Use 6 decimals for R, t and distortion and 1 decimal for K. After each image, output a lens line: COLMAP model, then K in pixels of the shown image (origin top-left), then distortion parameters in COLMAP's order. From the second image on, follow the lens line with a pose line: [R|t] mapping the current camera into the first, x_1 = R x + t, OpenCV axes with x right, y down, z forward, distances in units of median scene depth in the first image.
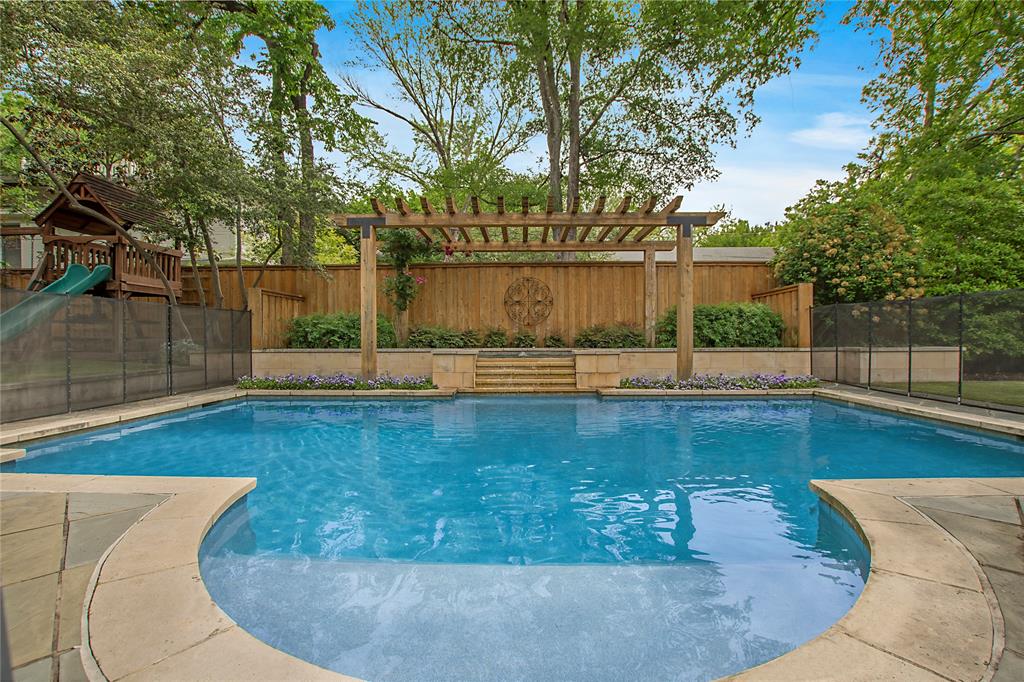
lens RADIAL K [[456.1, 0, 516.1], [0, 456.1, 338.6], [0, 0, 1]] dist [-0.031052, 0.002543]
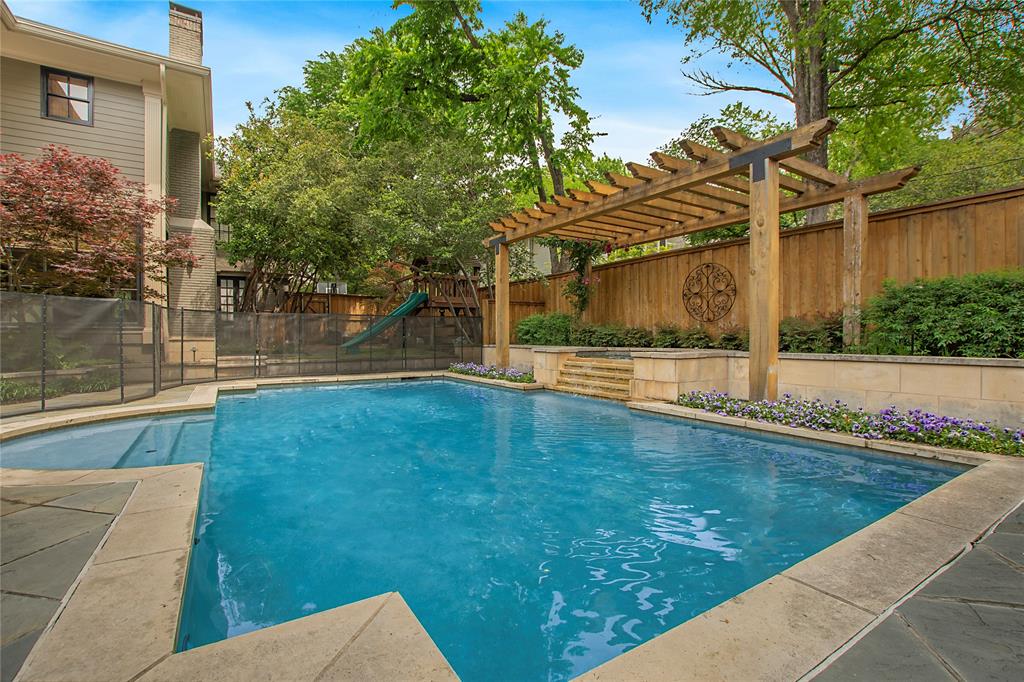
lens RADIAL K [[456.1, 0, 514.7], [0, 456.1, 341.8], [0, 0, 1]] dist [-0.031052, 0.002543]
pose [[0.562874, 0.010731, -0.826473, 0.597308], [0.000348, 0.999913, 0.013219, -0.003088], [0.826543, -0.007728, 0.562821, 0.294866]]
